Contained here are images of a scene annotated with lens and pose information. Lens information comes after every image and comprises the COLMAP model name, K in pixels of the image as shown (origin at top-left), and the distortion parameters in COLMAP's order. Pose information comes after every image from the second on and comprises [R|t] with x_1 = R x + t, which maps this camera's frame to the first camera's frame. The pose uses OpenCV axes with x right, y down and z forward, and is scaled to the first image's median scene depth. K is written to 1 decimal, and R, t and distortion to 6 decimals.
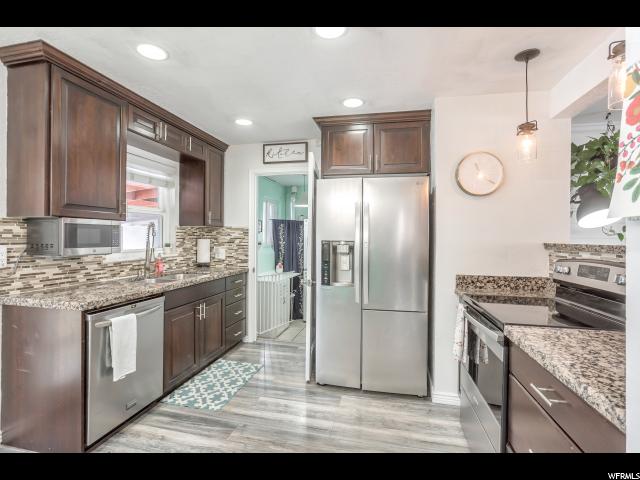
lens RADIAL K [[308.2, 0, 317.2], [0, 308.2, 238.1], [0, 0, 1]] dist [-0.029681, 0.010707]
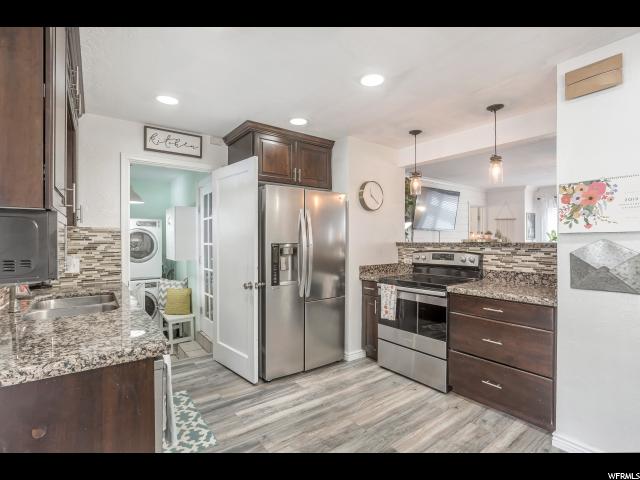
lens RADIAL K [[308.2, 0, 316.3], [0, 308.2, 242.1], [0, 0, 1]] dist [-0.029681, 0.010707]
pose [[0.661243, -0.016862, 0.749982, -0.674457], [0.010226, 0.999857, 0.013464, -0.009558], [-0.750102, -0.001234, 0.661321, 0.192394]]
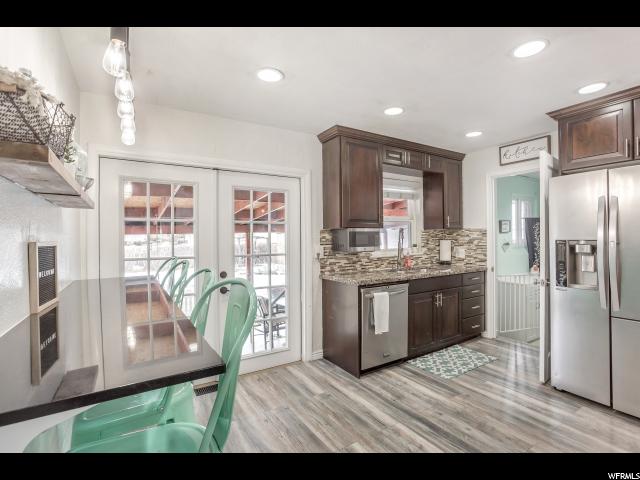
lens RADIAL K [[308.2, 0, 325.2], [0, 308.2, 239.9], [0, 0, 1]] dist [-0.029681, 0.010707]
pose [[0.711944, -0.014618, -0.702084, 0.170013], [0.015673, 0.999865, -0.004925, 0.001090], [0.702061, -0.007497, 0.712077, -0.192041]]
